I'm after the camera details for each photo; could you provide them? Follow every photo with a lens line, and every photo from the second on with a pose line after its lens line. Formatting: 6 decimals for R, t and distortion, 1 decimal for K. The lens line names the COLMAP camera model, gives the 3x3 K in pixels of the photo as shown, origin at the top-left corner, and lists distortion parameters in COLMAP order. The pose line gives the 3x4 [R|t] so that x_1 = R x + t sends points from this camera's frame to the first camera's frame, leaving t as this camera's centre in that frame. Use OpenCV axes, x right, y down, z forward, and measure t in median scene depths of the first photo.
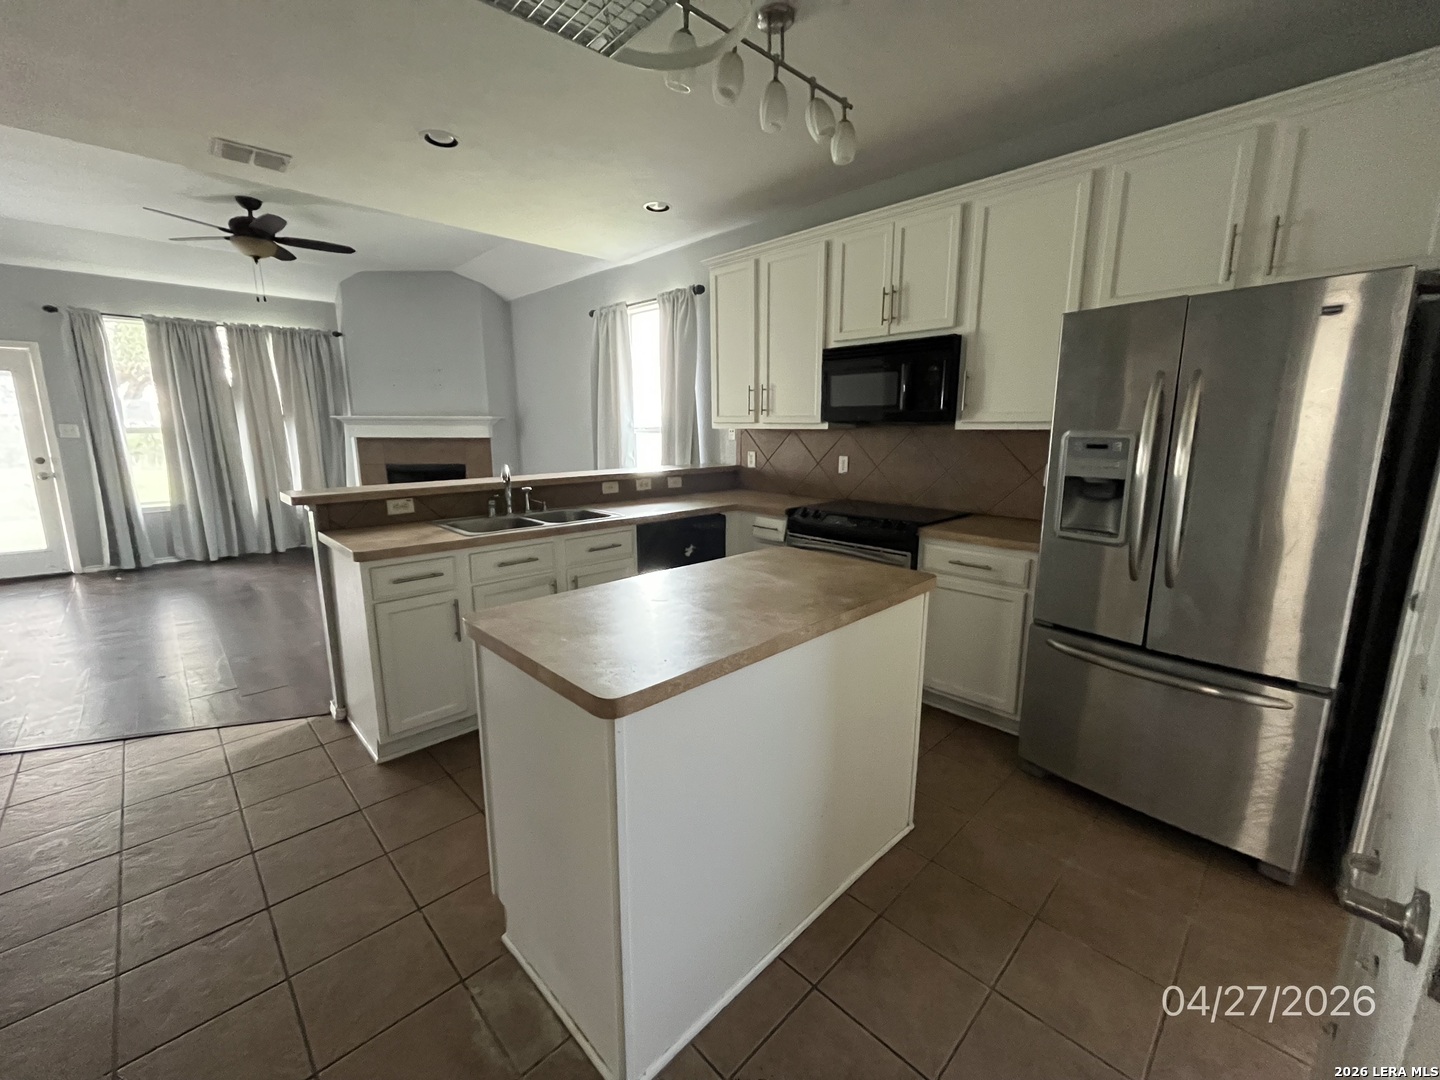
lens RADIAL K [[596.5, 0, 715.7], [0, 596.5, 529.6], [0, 0, 1]] dist [-0.002388, -0.000872]
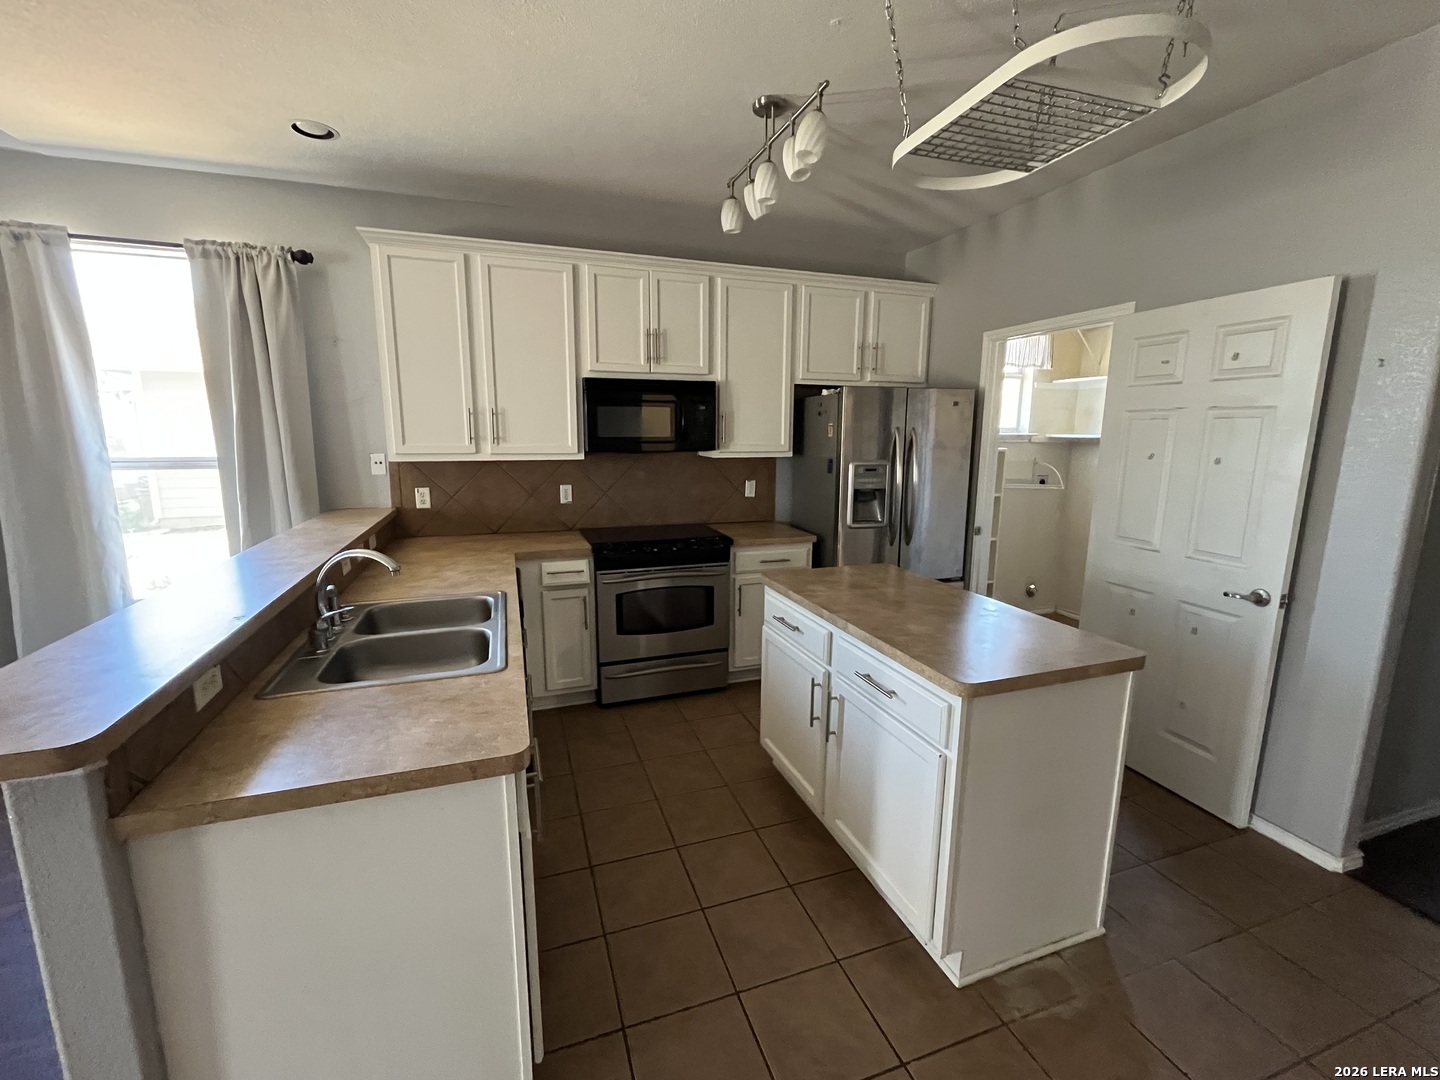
lens RADIAL K [[596.5, 0, 719.9], [0, 596.5, 538.5], [0, 0, 1]] dist [-0.002388, -0.000872]
pose [[0.419004, -0.160053, 0.893766, -0.683954], [0.151594, 0.982857, 0.104939, -0.124059], [-0.895240, 0.091520, 0.436084, 0.439633]]
